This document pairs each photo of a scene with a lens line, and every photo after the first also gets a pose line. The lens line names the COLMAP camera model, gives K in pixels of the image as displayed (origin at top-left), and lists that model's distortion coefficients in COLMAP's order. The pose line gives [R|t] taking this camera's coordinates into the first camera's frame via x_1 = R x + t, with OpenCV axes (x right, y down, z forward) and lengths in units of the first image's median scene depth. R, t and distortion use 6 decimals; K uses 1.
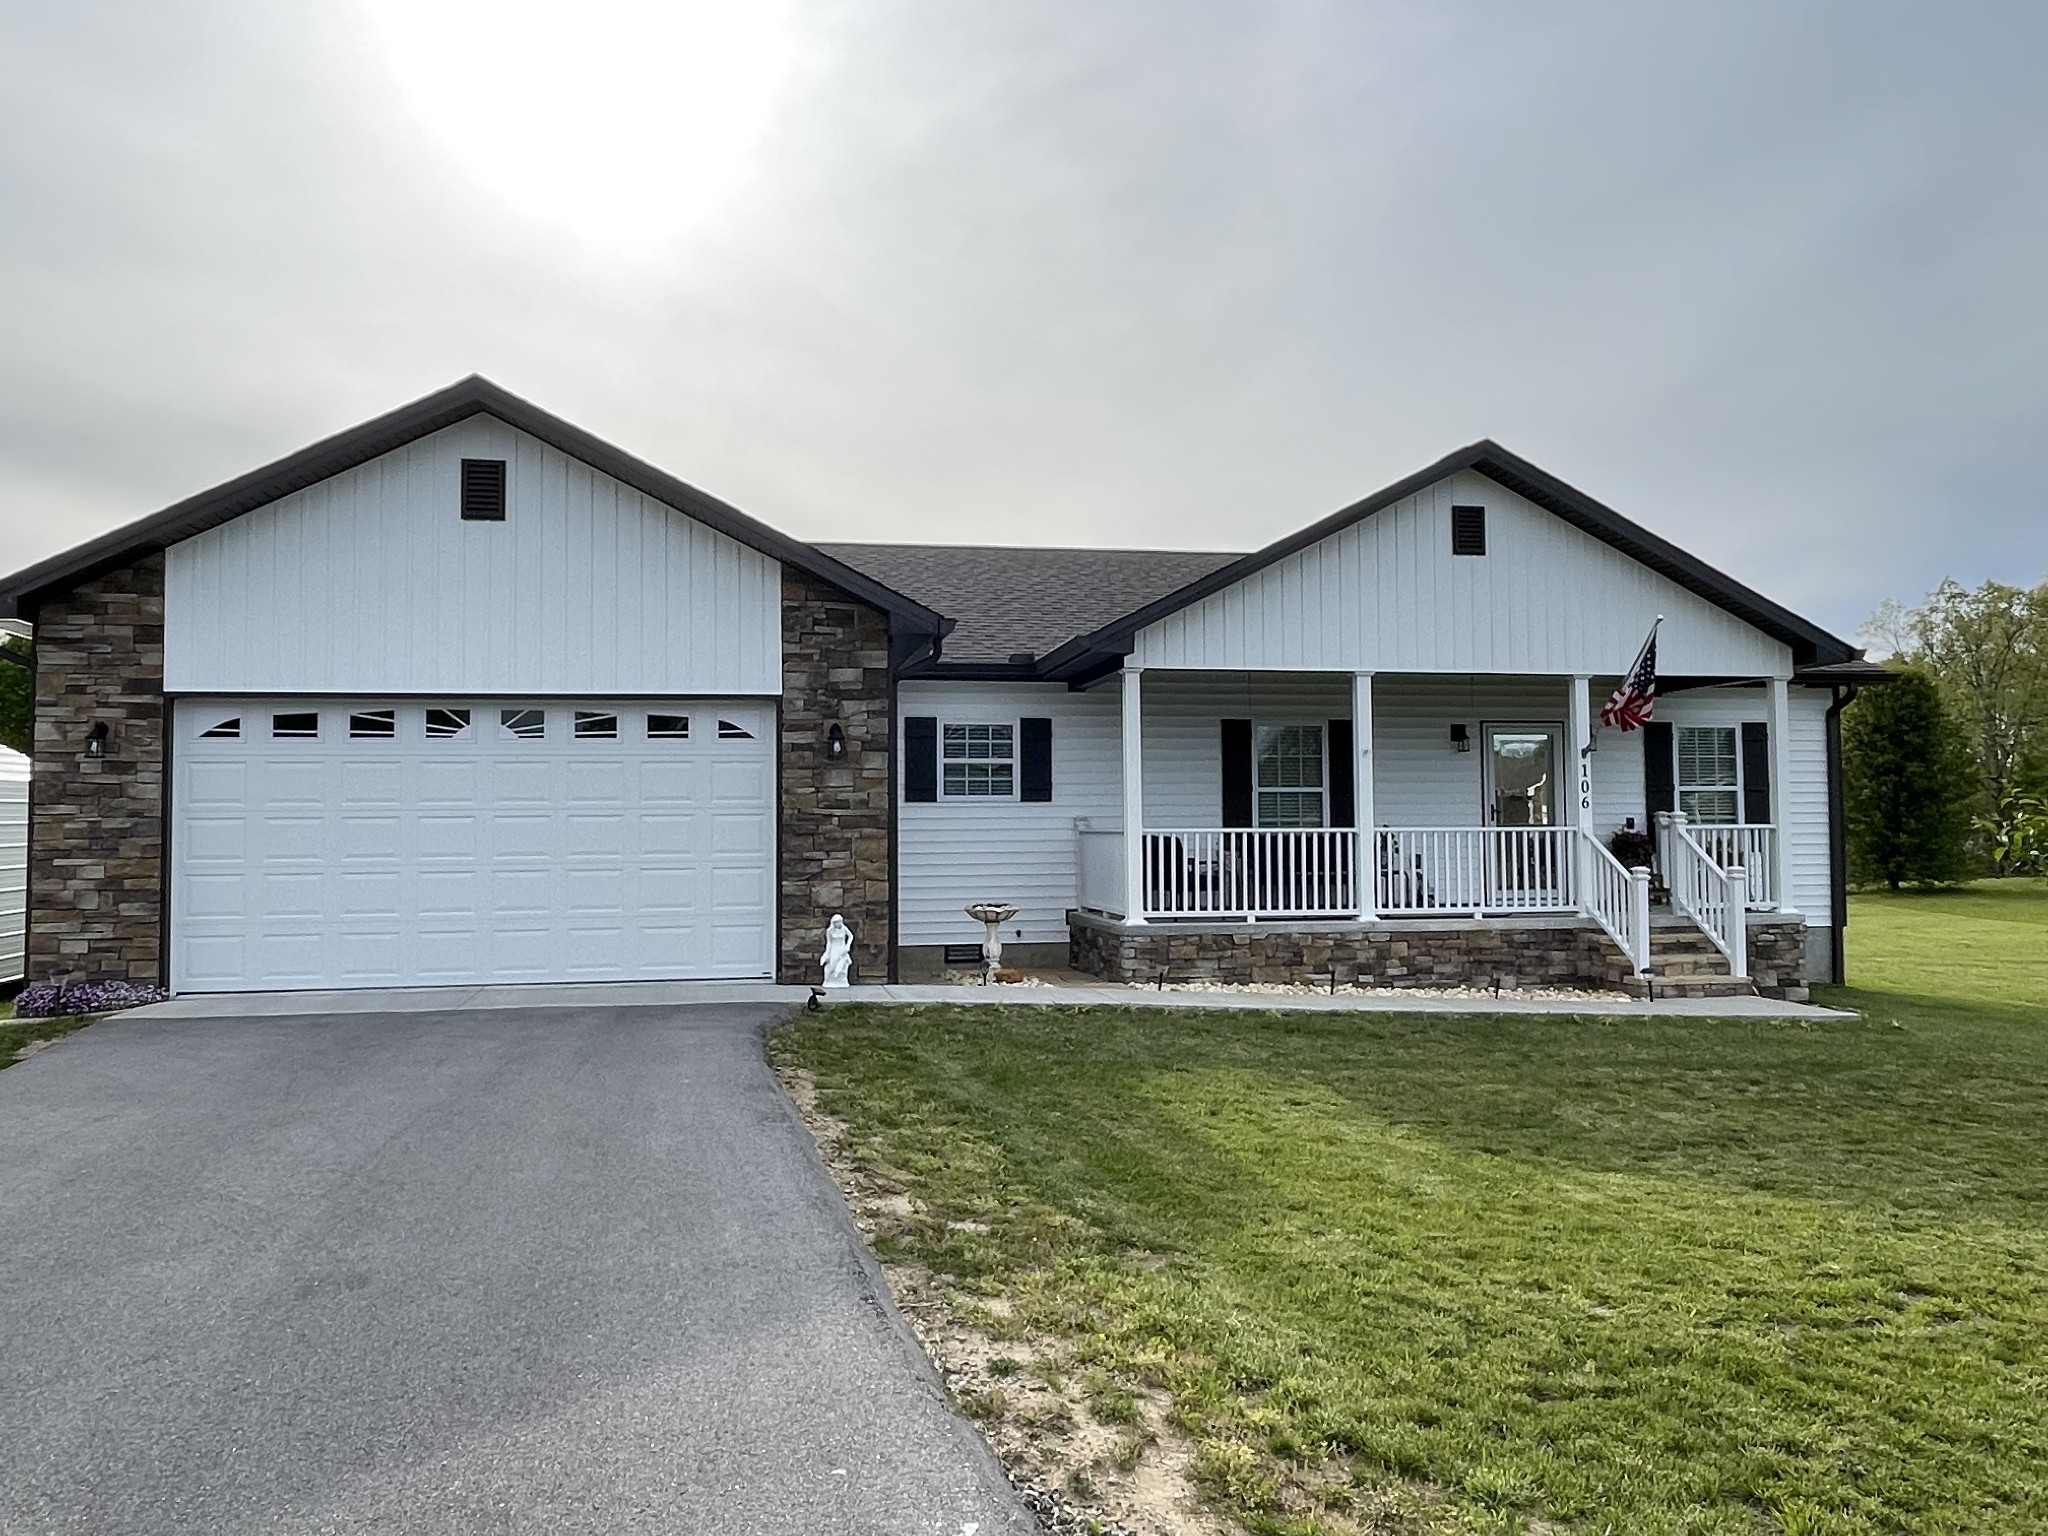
lens RADIAL K [[1559.6, 0, 1024.0], [0, 1559.6, 768.0], [0, 0, 1]] dist [0.058532, -0.100935]
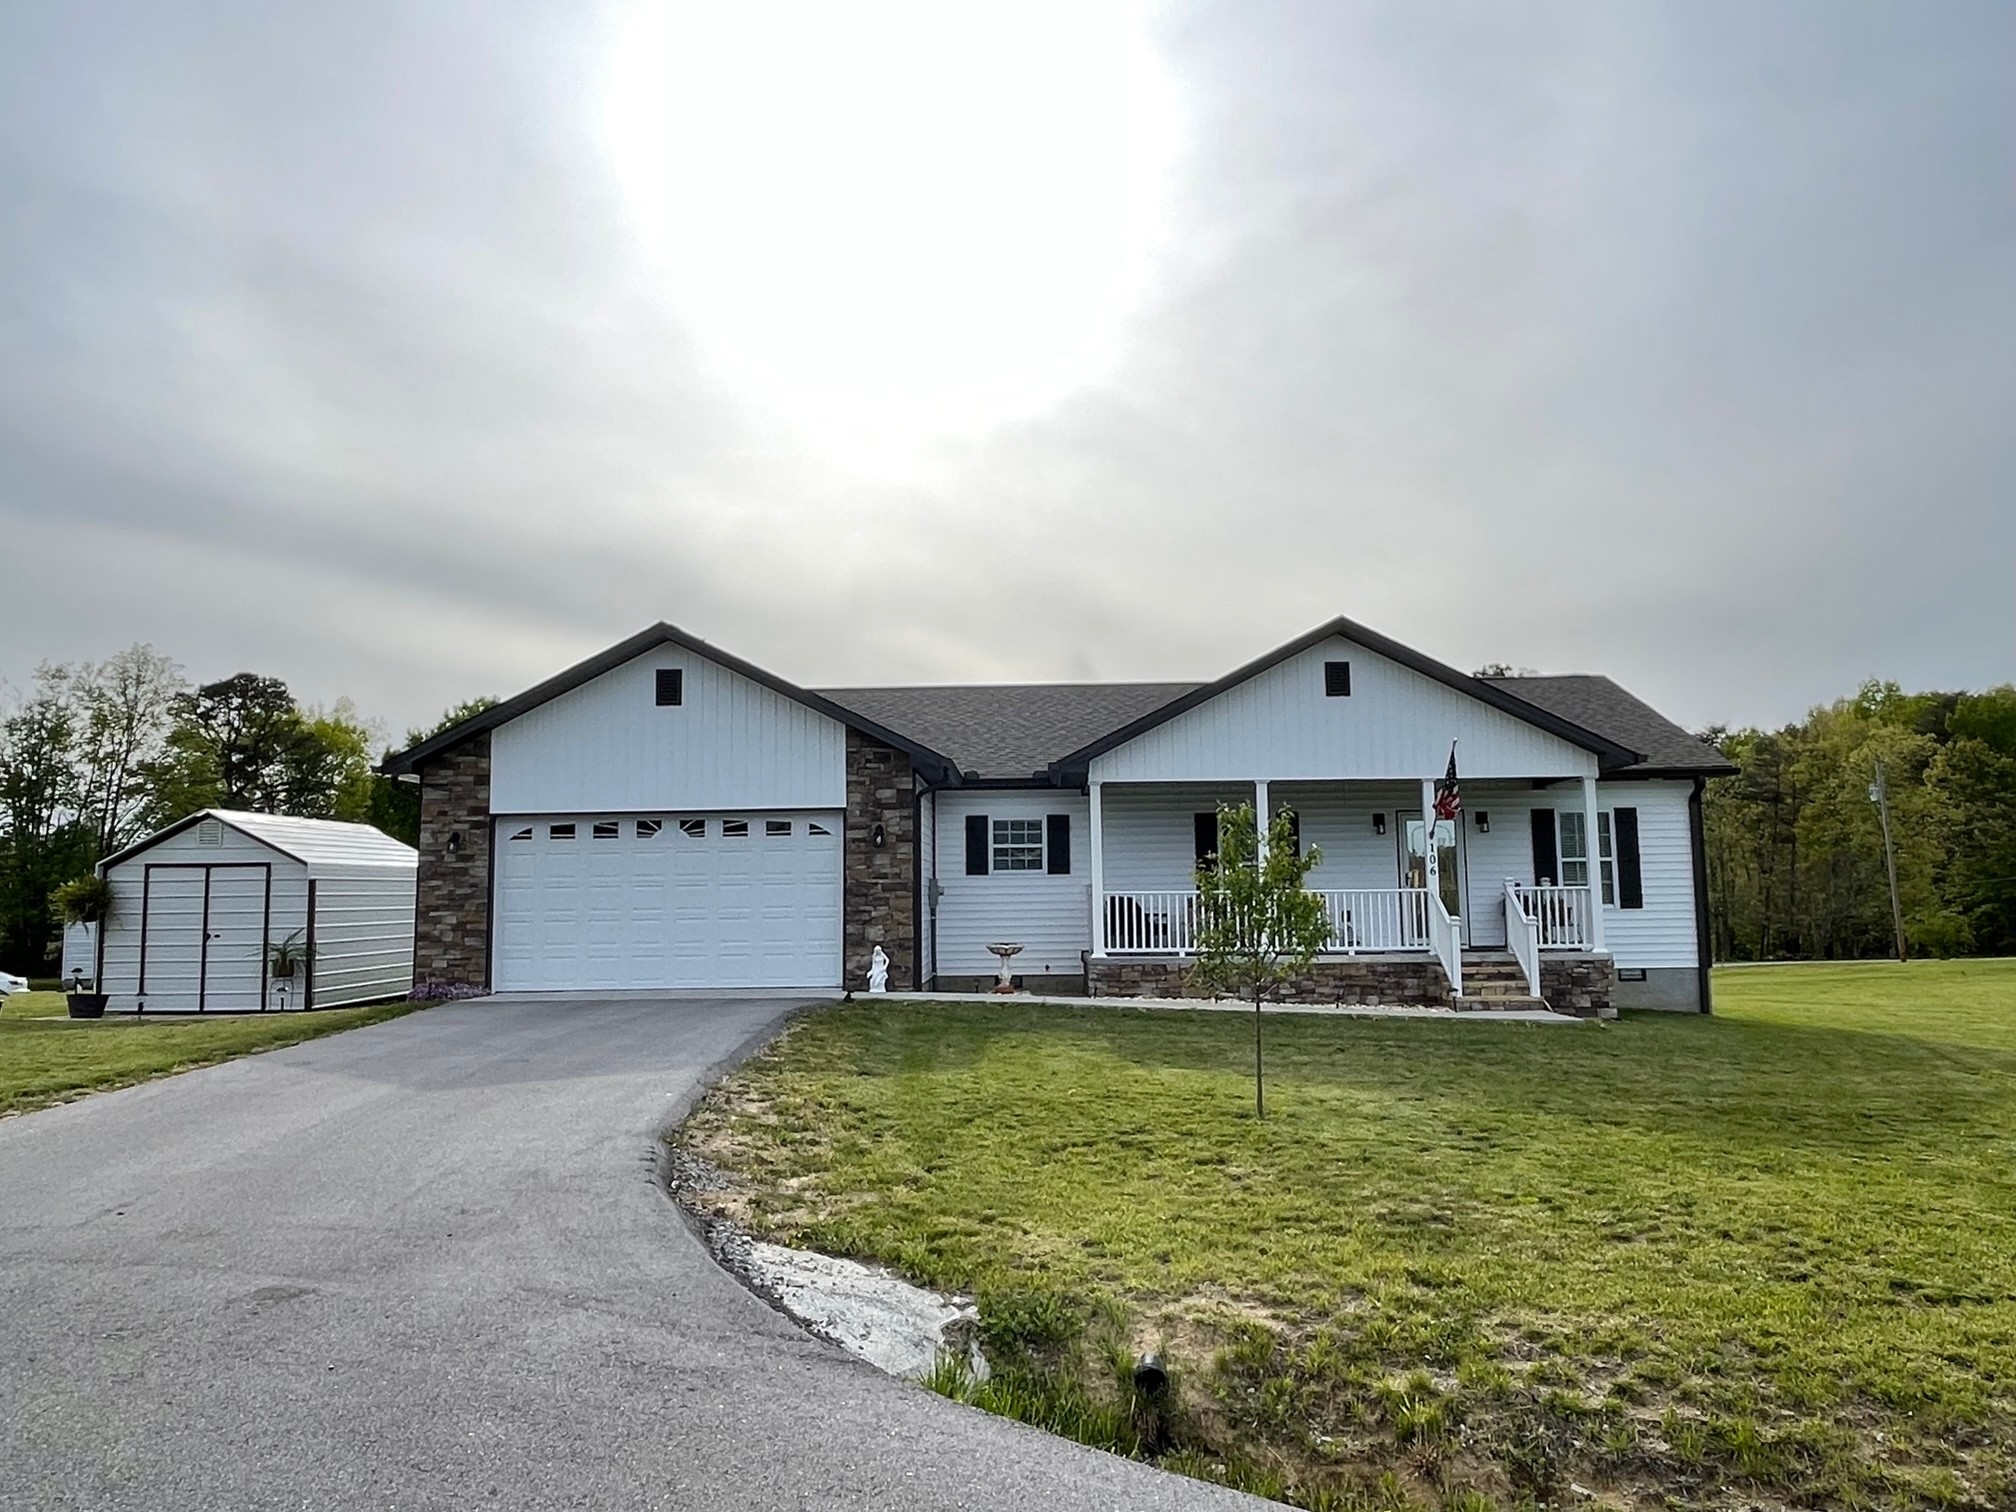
lens RADIAL K [[1535.3, 0, 1008.0], [0, 1535.3, 756.0], [0, 0, 1]] dist [0.058532, -0.100935]
pose [[0.979399, -0.024430, -0.200450, 0.317895], [0.012739, 0.998153, -0.059407, -0.003902], [0.201531, 0.055630, 0.977901, -0.492439]]
